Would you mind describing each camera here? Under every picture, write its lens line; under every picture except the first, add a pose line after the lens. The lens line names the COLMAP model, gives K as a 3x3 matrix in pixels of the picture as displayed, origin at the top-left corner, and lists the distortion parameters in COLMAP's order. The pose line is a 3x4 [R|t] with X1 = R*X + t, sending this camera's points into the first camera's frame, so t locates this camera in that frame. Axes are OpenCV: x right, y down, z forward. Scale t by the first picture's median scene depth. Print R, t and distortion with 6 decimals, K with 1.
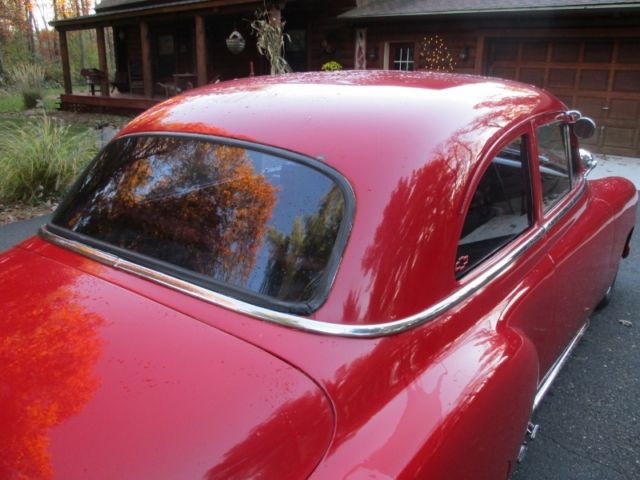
lens RADIAL K [[539.3, 0, 328.5], [0, 539.3, 237.7], [0, 0, 1]] dist [-0.033799, 0.012656]
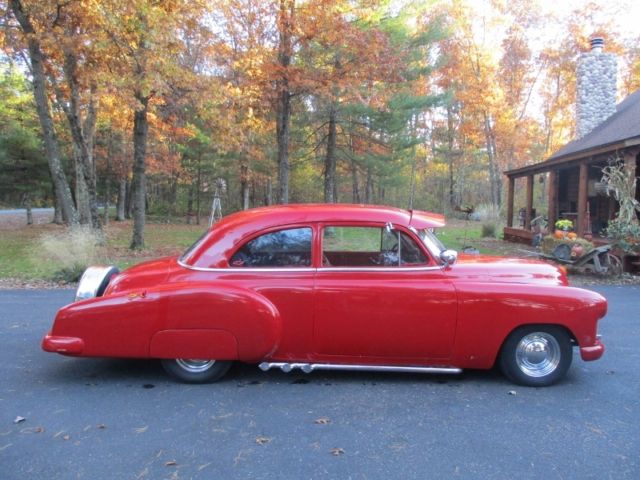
lens RADIAL K [[539.3, 0, 328.5], [0, 539.3, 237.7], [0, 0, 1]] dist [-0.033799, 0.012656]
pose [[0.589656, 0.053529, -0.805879, 0.298521], [-0.254220, 0.959384, -0.122285, 0.012871], [0.766602, 0.276977, 0.579315, -0.030083]]
